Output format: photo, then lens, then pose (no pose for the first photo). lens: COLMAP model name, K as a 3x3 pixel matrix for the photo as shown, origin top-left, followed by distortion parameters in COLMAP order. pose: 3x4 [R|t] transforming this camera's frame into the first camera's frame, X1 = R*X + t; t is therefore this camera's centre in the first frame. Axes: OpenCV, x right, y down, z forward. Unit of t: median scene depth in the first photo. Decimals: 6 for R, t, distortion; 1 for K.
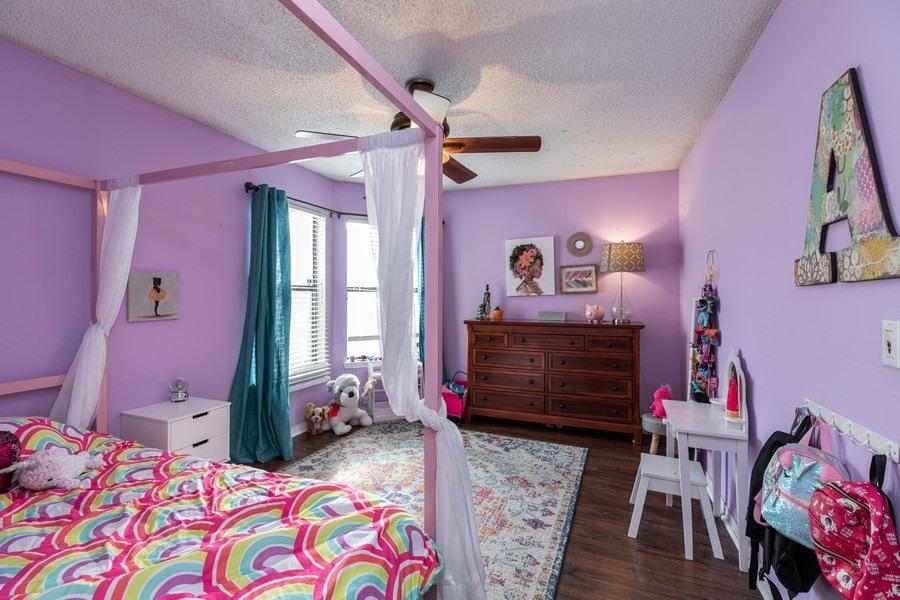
lens RADIAL K [[403.2, 0, 446.5], [0, 403.2, 297.2], [0, 0, 1]] dist [0.003230, -0.000152]
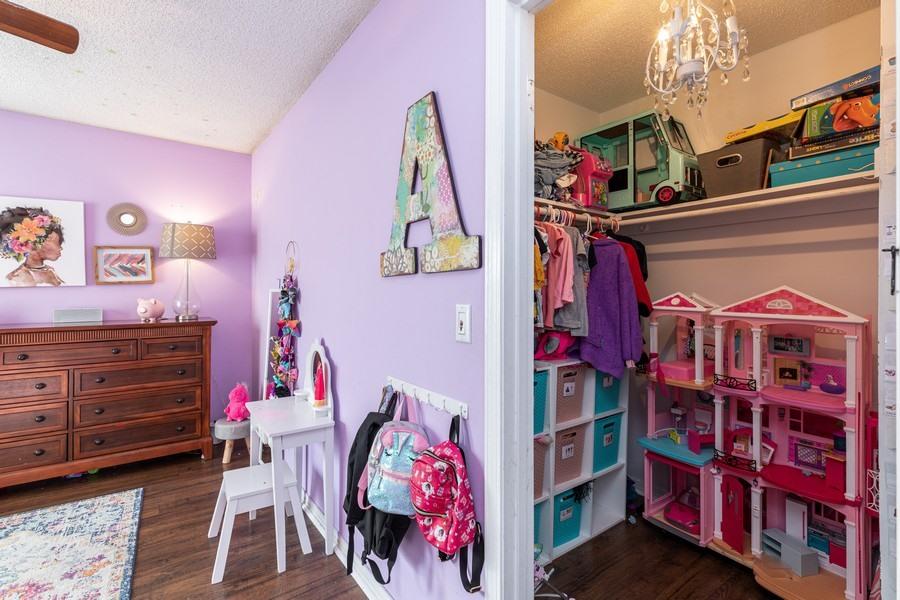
lens RADIAL K [[418.5, 0, 447.8], [0, 418.5, 286.0], [0, 0, 1]] dist [0.001826, -0.000355]
pose [[0.546380, 0.004849, 0.837523, 0.003503], [0.003171, 0.999964, -0.007858, 0.005007], [-0.837531, 0.006950, 0.546345, 0.146108]]
